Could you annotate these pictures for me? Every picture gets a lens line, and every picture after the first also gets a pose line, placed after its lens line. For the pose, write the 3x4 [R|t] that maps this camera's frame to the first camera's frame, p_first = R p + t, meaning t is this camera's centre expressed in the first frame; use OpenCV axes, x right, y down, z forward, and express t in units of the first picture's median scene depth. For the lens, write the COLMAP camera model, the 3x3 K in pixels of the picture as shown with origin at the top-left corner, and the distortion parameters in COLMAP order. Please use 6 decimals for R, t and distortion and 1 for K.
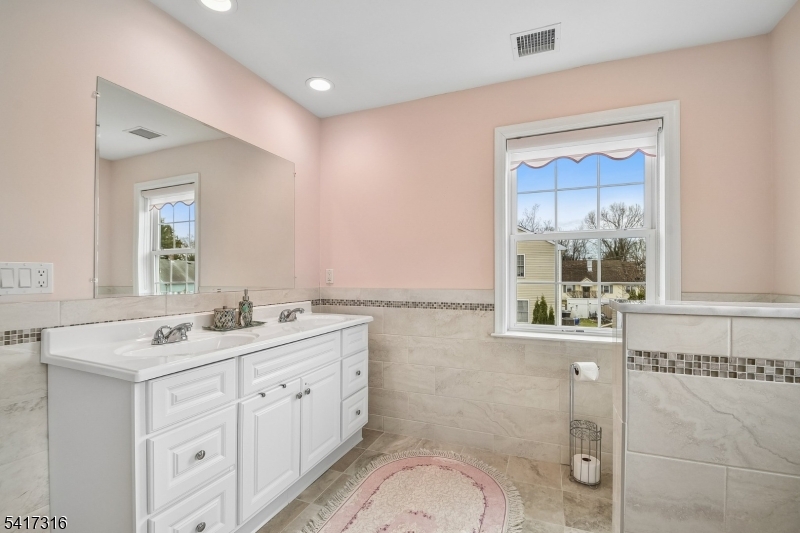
lens RADIAL K [[352.5, 0, 400.8], [0, 352.5, 274.2], [0, 0, 1]] dist [0.001527, -0.000528]
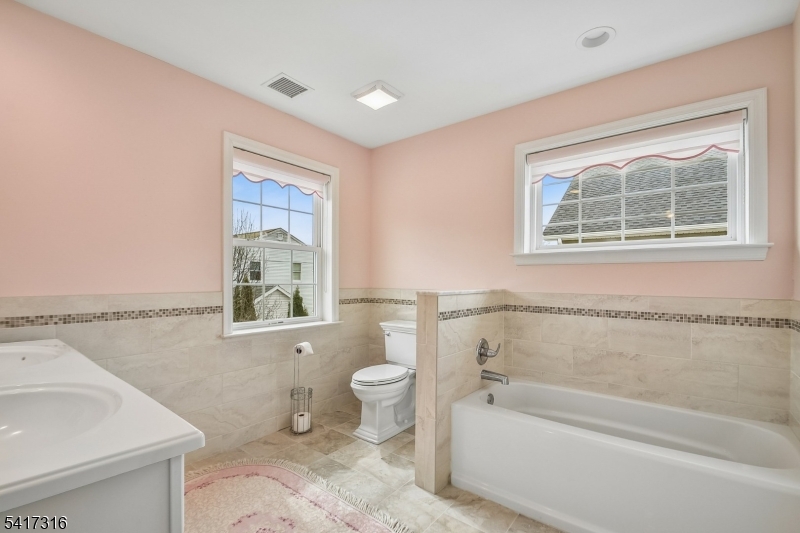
lens RADIAL K [[352.5, 0, 415.1], [0, 352.5, 278.4], [0, 0, 1]] dist [0.001527, -0.000528]
pose [[0.257665, 0.002986, 0.966230, -0.585454], [-0.011058, 0.999939, -0.000141, 0.000178], [-0.966171, -0.010648, 0.257682, 0.216643]]
